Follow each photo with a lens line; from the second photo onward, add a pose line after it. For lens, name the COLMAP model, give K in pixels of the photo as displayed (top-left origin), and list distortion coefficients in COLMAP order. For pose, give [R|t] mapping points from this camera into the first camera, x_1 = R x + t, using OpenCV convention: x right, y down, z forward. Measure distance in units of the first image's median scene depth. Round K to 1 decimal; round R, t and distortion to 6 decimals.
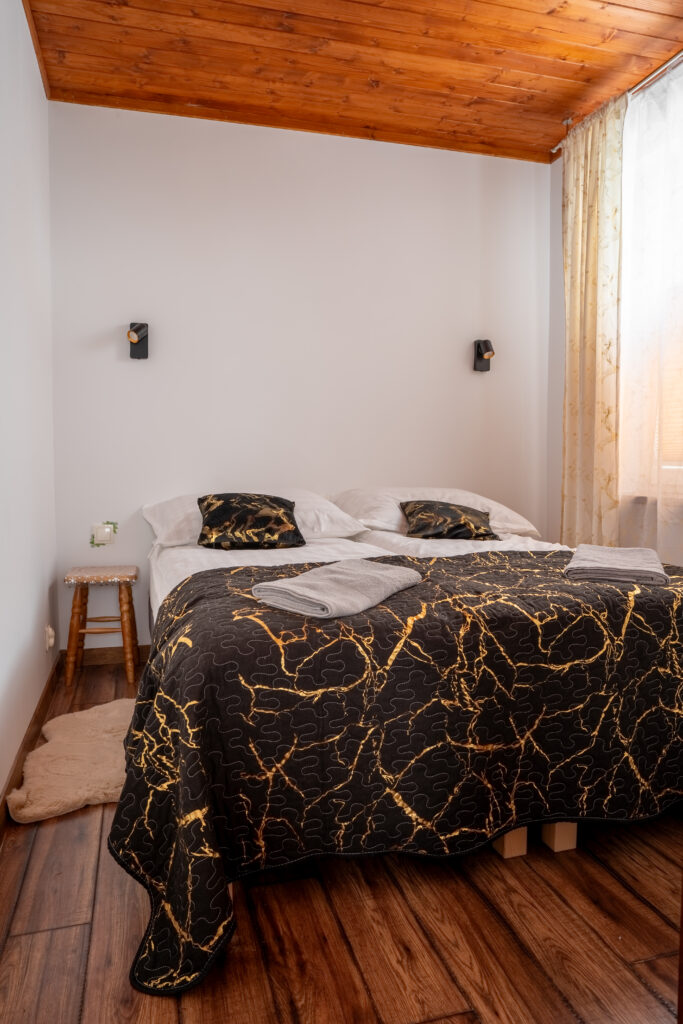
lens RADIAL K [[713.1, 0, 380.4], [0, 713.1, 517.6], [0, 0, 1]] dist [-0.097484, 0.074738]
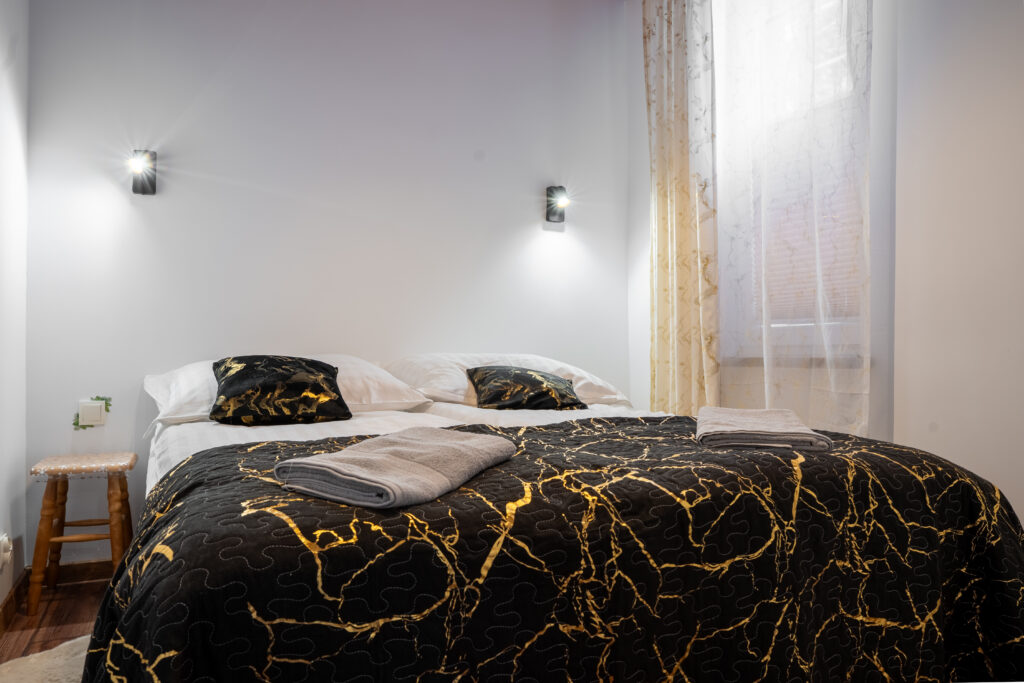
lens RADIAL K [[713.1, 0, 513.0], [0, 713.1, 345.9], [0, 0, 1]] dist [-0.097484, 0.074738]
pose [[0.992434, -0.007149, 0.122572, -0.036286], [0.018284, 0.995777, -0.089961, 0.048750], [-0.121411, 0.091522, 0.988374, 0.299148]]
